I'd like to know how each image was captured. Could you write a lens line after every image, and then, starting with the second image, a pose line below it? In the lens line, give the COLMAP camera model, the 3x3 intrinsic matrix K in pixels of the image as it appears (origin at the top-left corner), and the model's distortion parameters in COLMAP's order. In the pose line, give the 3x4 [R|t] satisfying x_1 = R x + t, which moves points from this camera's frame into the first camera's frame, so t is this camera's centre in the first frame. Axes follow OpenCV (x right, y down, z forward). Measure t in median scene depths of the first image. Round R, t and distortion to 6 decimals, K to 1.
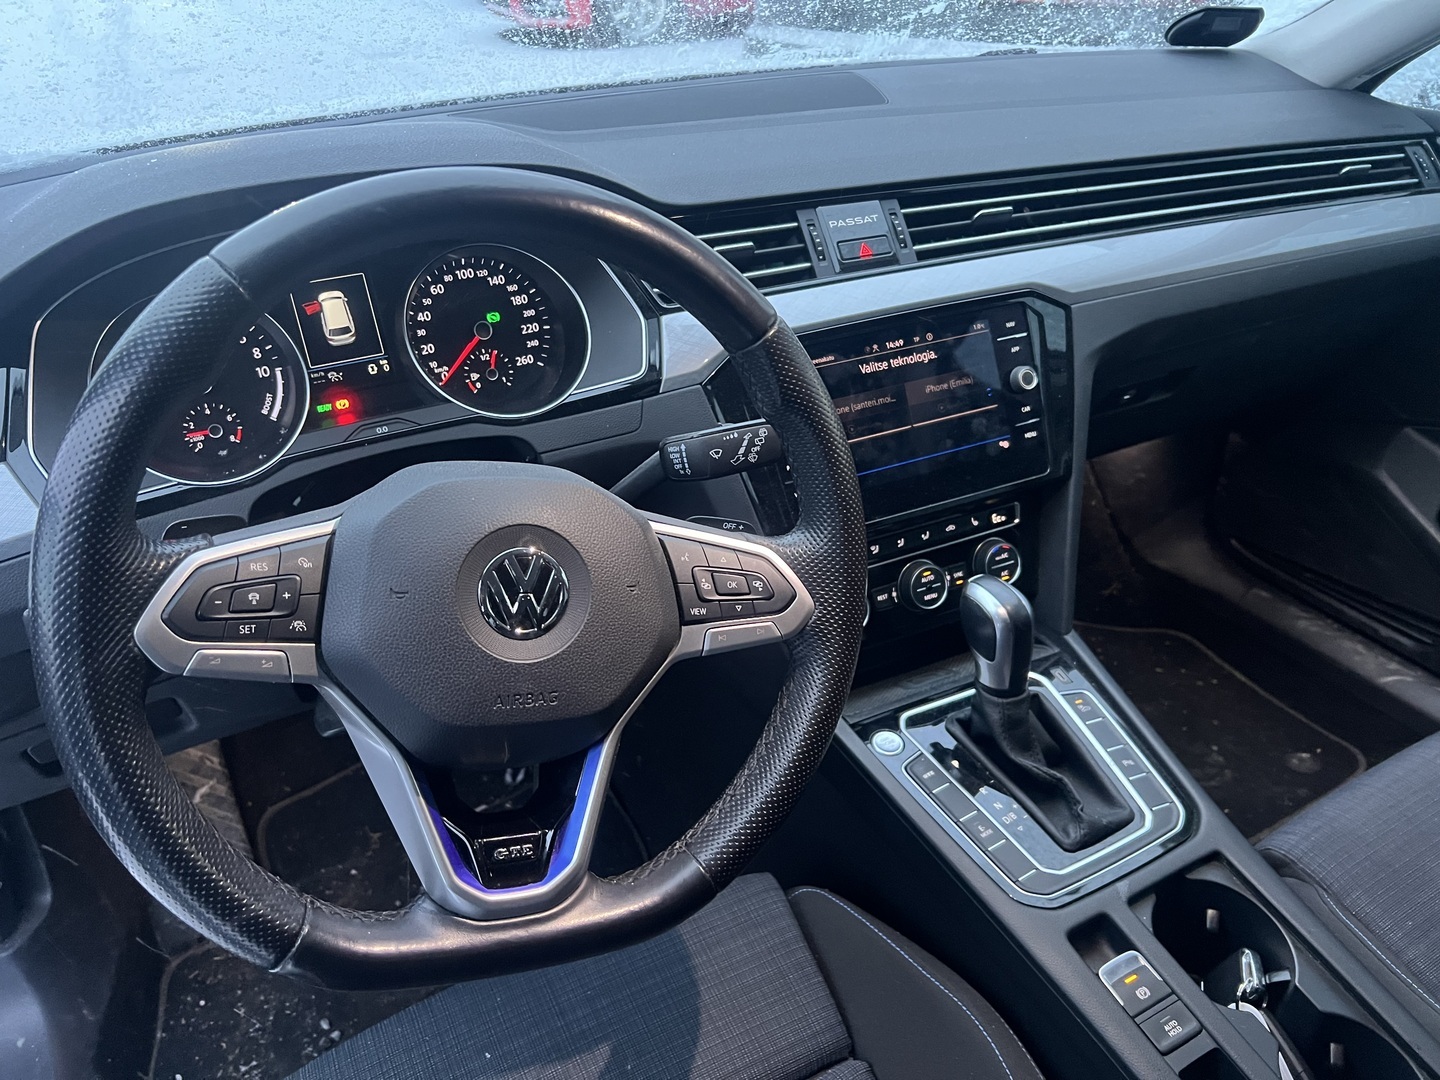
lens RADIAL K [[1079.7, 0, 720.0], [0, 1079.7, 540.0], [0, 0, 1]] dist [0.074068, -0.084909]
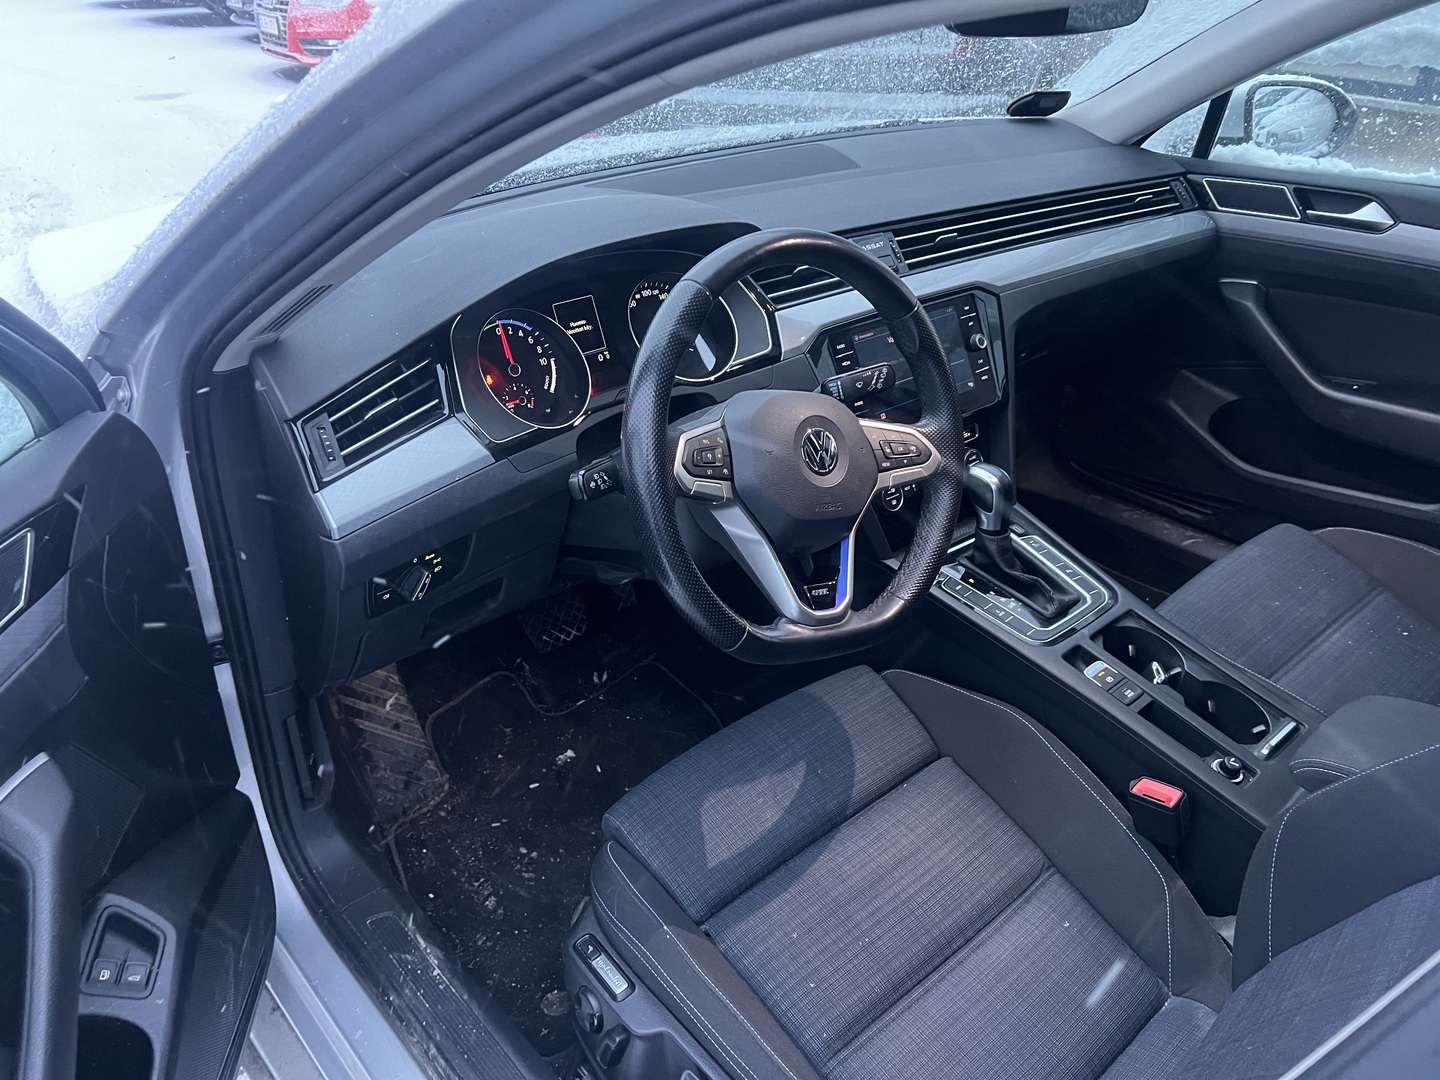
lens RADIAL K [[1067.7, 0, 720.0], [0, 1067.7, 540.0], [0, 0, 1]] dist [0.136349, -0.218108]
pose [[0.977122, -0.094650, 0.190459, -0.453870], [0.098465, 0.995084, -0.010648, 0.129146], [-0.188515, 0.029158, 0.981637, -0.501573]]
